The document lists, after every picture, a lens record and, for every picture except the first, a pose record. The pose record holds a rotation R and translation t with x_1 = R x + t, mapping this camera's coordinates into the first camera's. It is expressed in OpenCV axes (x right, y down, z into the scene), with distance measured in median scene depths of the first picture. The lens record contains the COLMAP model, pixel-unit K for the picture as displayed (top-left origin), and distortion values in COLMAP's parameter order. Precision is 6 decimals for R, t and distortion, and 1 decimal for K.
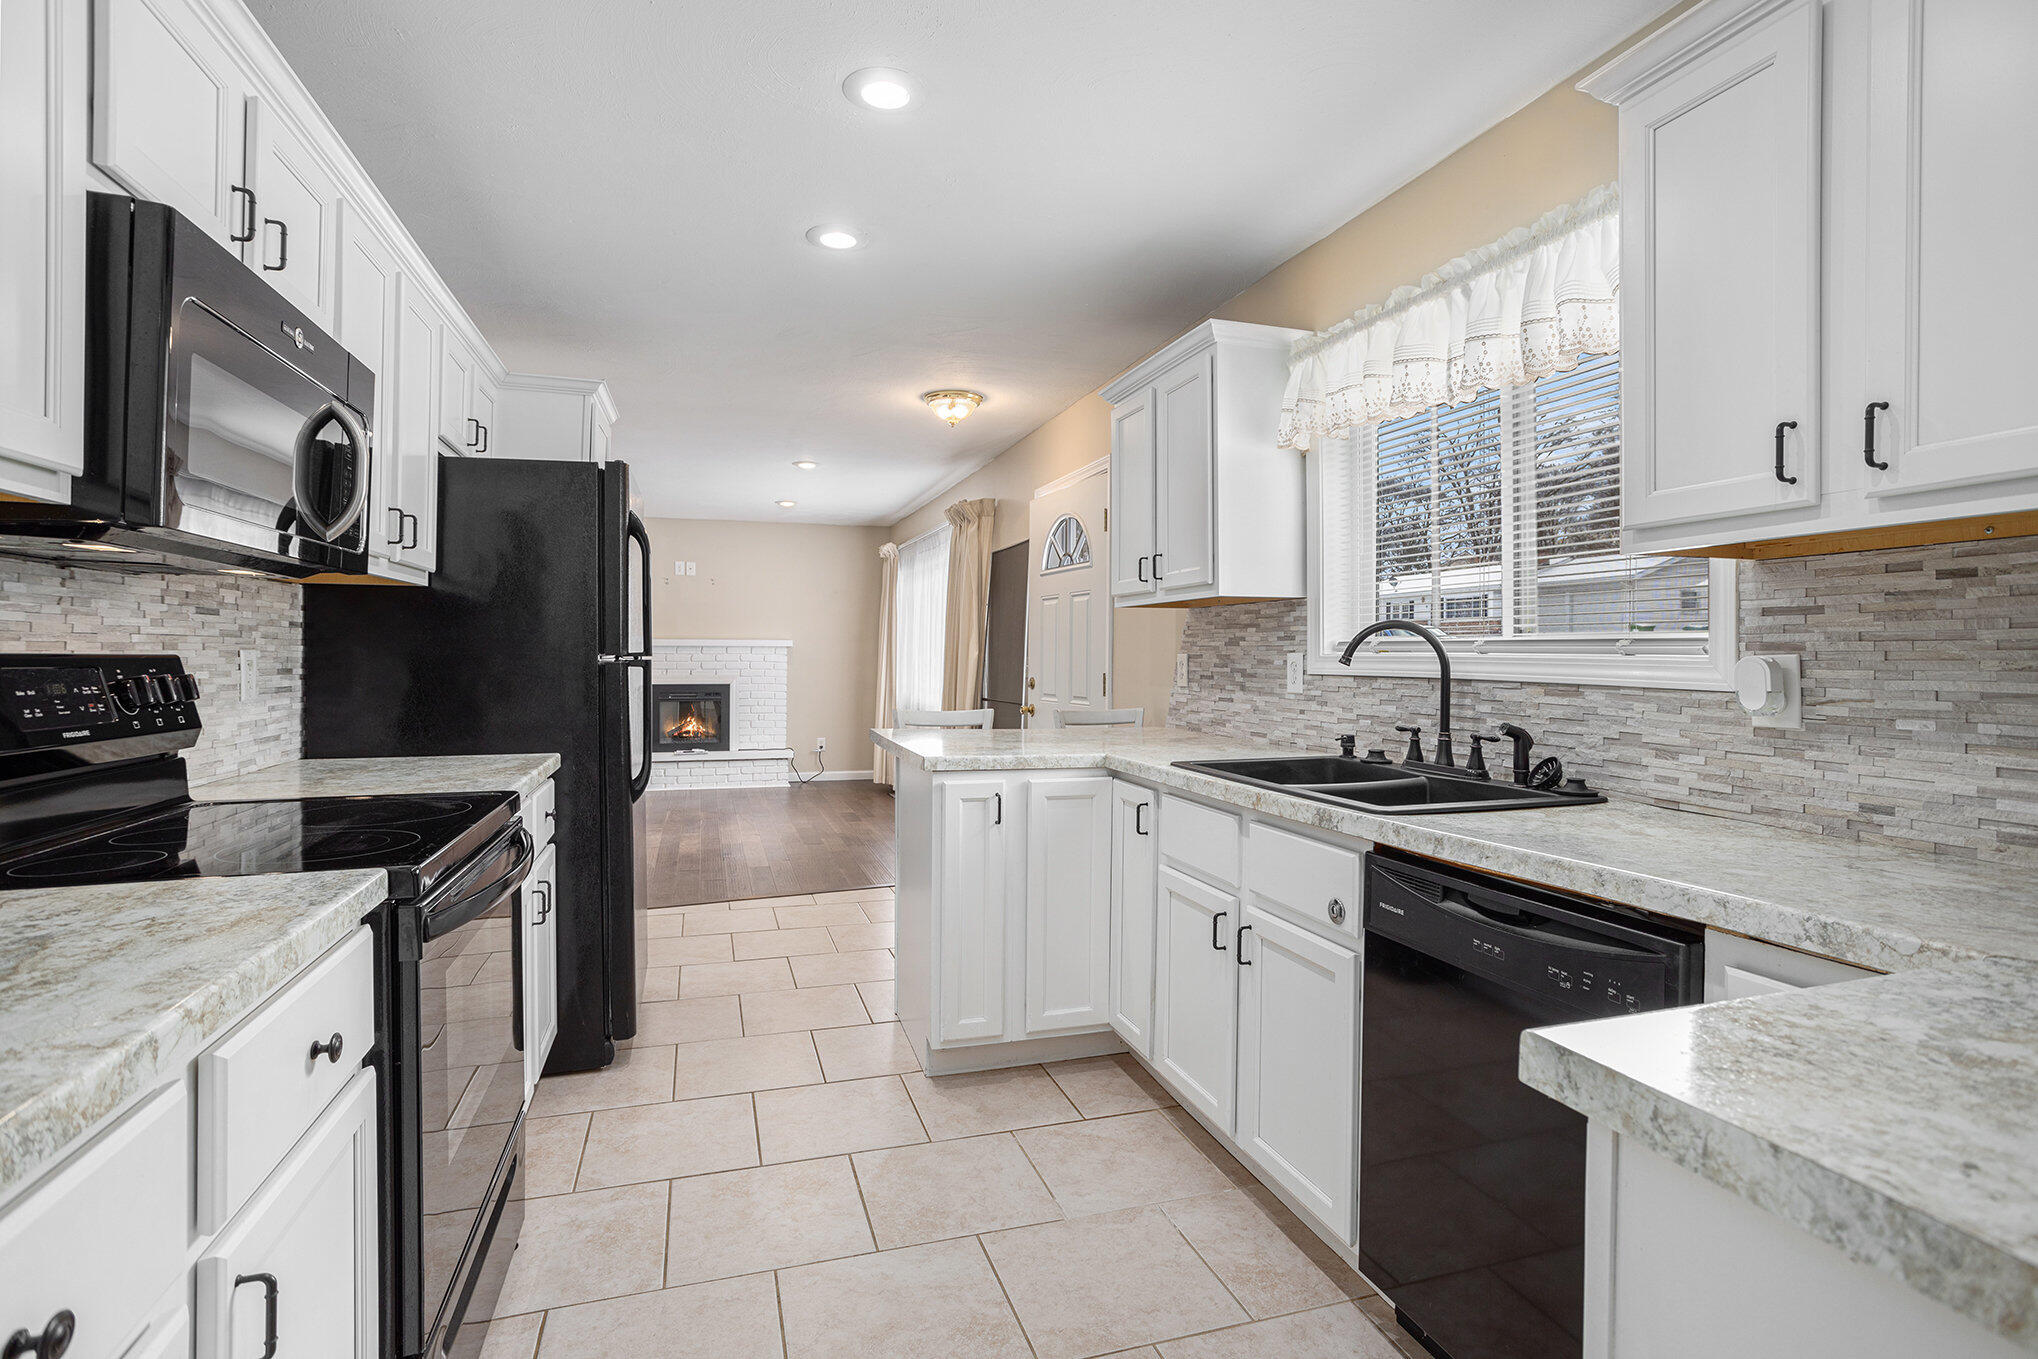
lens RADIAL K [[1002.2, 0, 1021.5], [0, 1002.2, 660.9], [0, 0, 1]] dist [-0.005844, 0.000265]
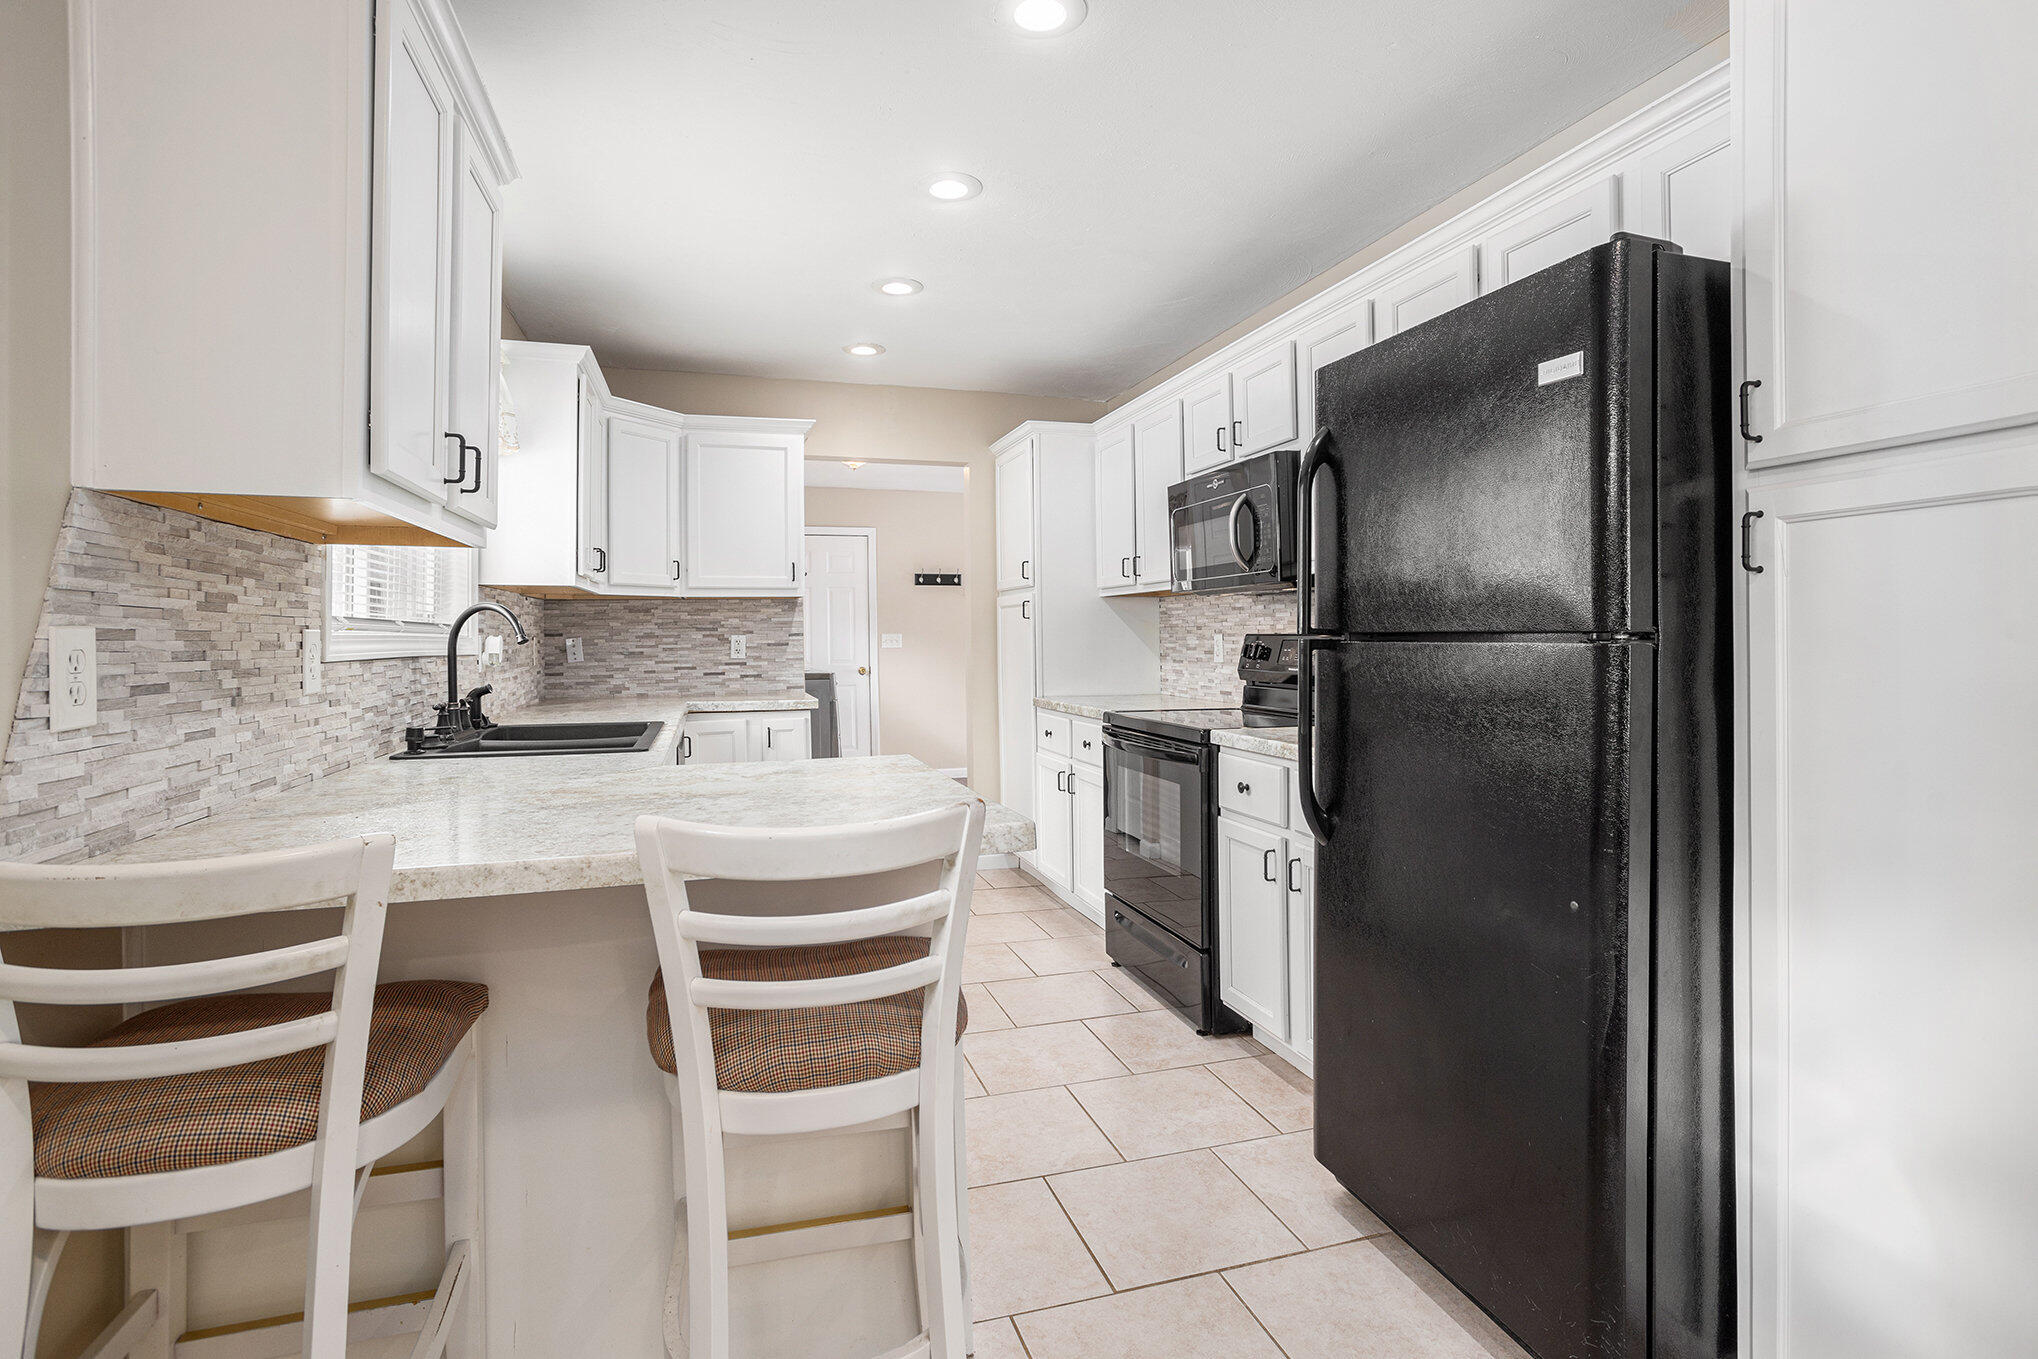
lens RADIAL K [[1002.2, 0, 1019.2], [0, 1002.2, 628.2], [0, 0, 1]] dist [-0.005844, 0.000265]
pose [[-0.999820, -0.005697, 0.018112, -0.162274], [-0.005774, 0.999975, -0.004200, -0.007728], [-0.018088, -0.004304, -0.999827, 1.465062]]
